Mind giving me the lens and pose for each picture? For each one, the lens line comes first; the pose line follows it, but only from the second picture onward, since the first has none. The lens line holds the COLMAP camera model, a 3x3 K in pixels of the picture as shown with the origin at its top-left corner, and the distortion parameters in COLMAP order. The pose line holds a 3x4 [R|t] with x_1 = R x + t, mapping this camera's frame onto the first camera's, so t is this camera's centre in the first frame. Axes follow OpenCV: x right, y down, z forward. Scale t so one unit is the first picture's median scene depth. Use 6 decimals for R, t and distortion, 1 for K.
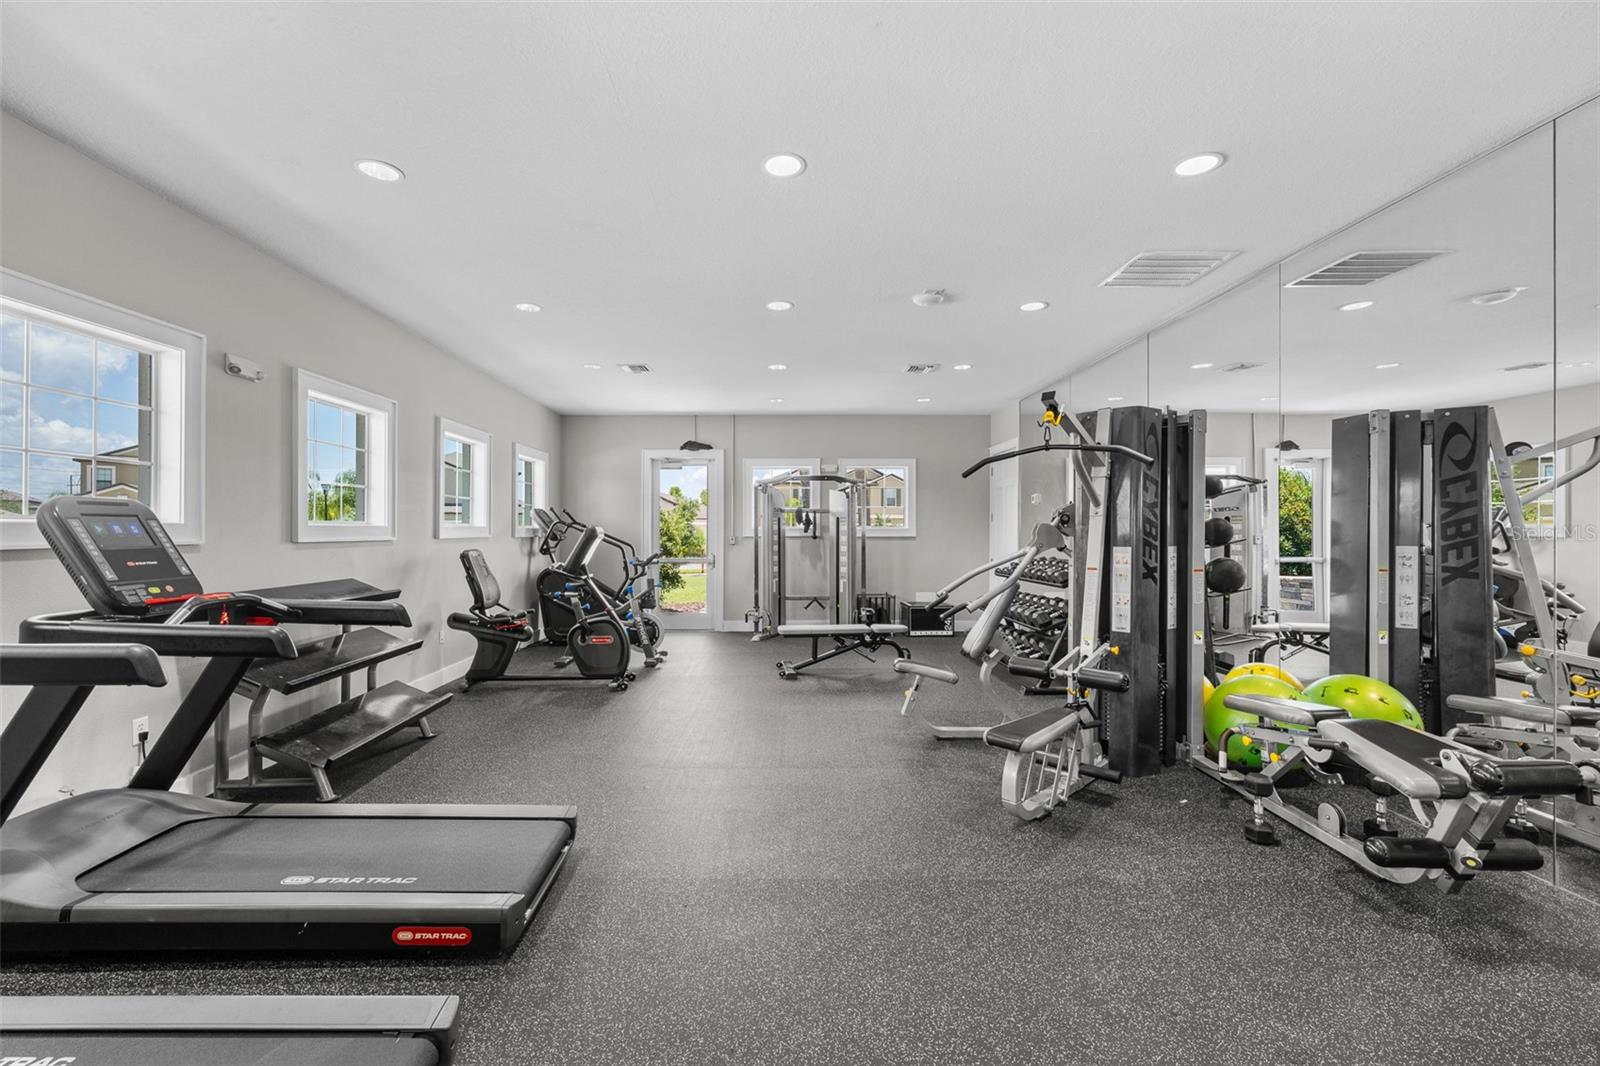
lens RADIAL K [[653.3, 0, 796.1], [0, 653.3, 539.4], [0, 0, 1]] dist [0.001741, 0.000148]
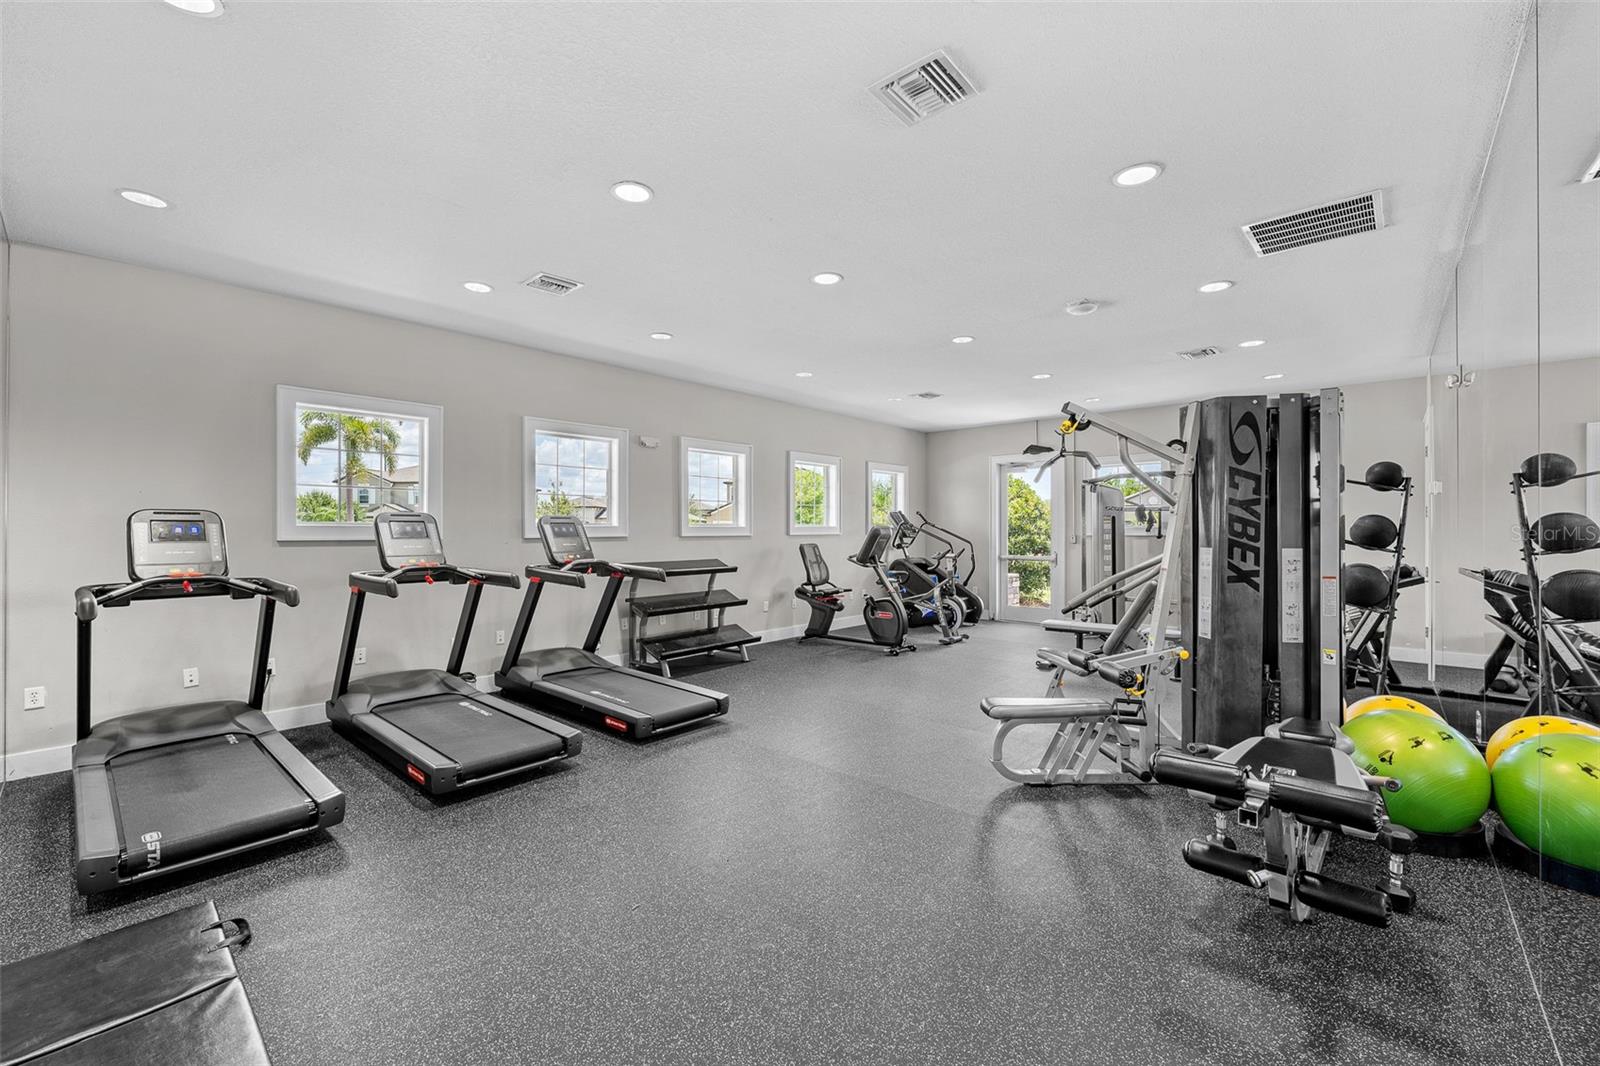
lens RADIAL K [[640.2, 0, 800.1], [0, 640.2, 537.5], [0, 0, 1]] dist [-0.001903, 0.000463]
pose [[0.751120, 0.008785, -0.660108, 0.494151], [-0.008862, 0.999956, 0.003224, -0.000861], [0.660107, 0.003428, 0.751164, -0.061138]]
